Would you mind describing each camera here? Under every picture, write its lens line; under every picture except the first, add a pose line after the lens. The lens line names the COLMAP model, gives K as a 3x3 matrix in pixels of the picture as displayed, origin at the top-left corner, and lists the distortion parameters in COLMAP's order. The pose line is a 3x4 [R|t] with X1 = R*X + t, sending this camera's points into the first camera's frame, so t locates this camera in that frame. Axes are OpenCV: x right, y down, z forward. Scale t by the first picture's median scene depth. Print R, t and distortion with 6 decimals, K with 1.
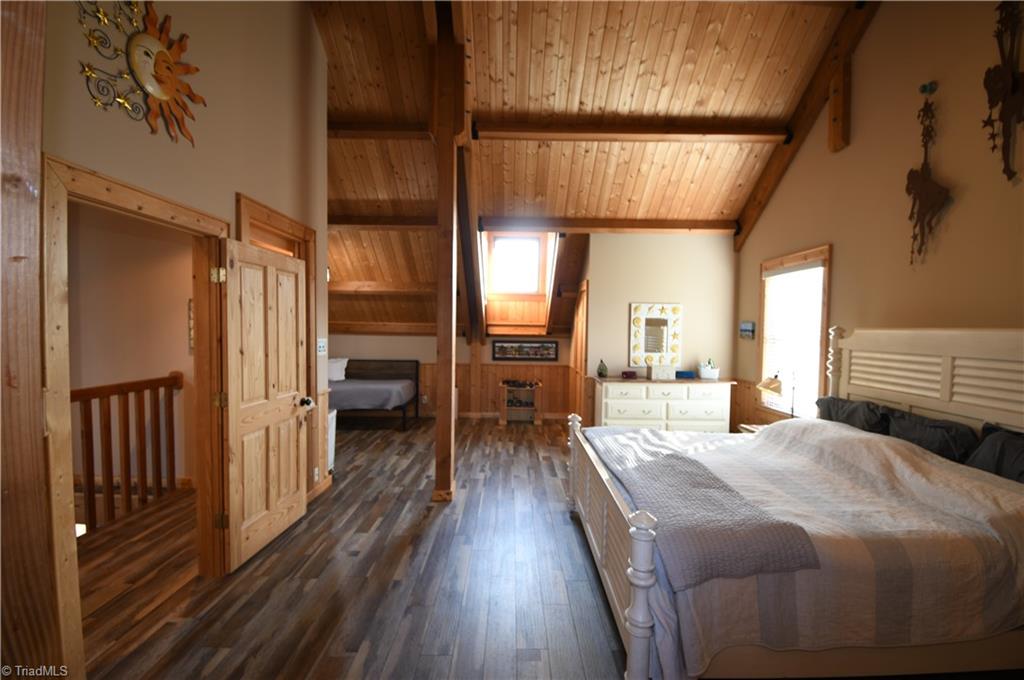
lens RADIAL K [[445.2, 0, 515.5], [0, 445.2, 343.7], [0, 0, 1]] dist [0.027181, -0.031145]
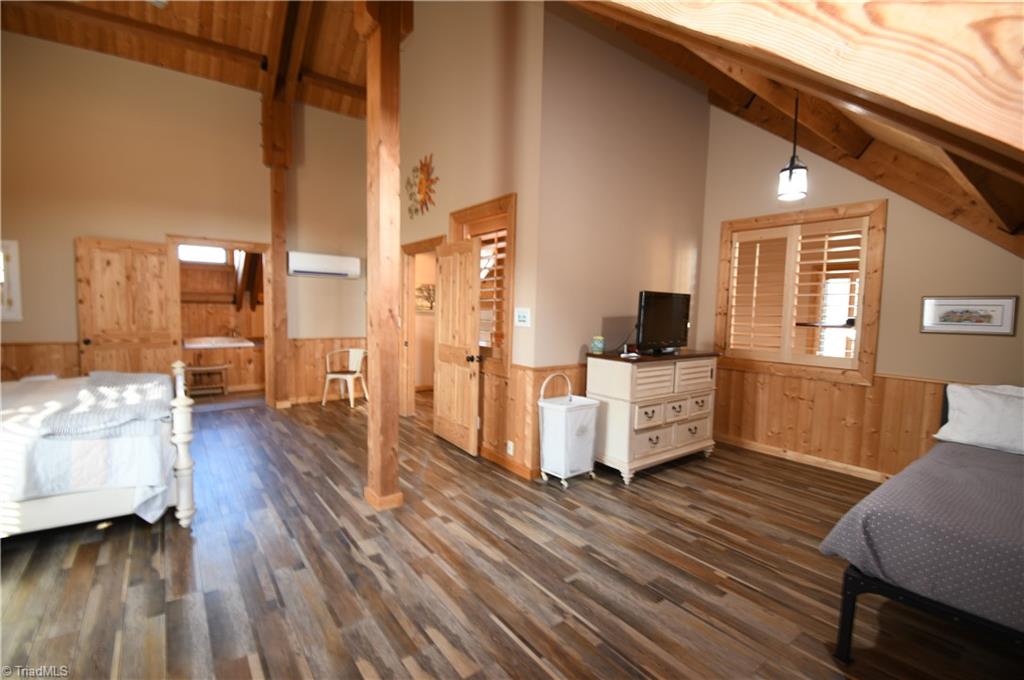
lens RADIAL K [[445.2, 0, 515.5], [0, 445.2, 343.7], [0, 0, 1]] dist [0.027181, -0.031145]
pose [[-0.796644, 0.016331, -0.604228, 0.111664], [-0.053906, 0.993732, 0.097930, -0.024752], [0.602040, 0.110587, -0.790771, 1.528777]]
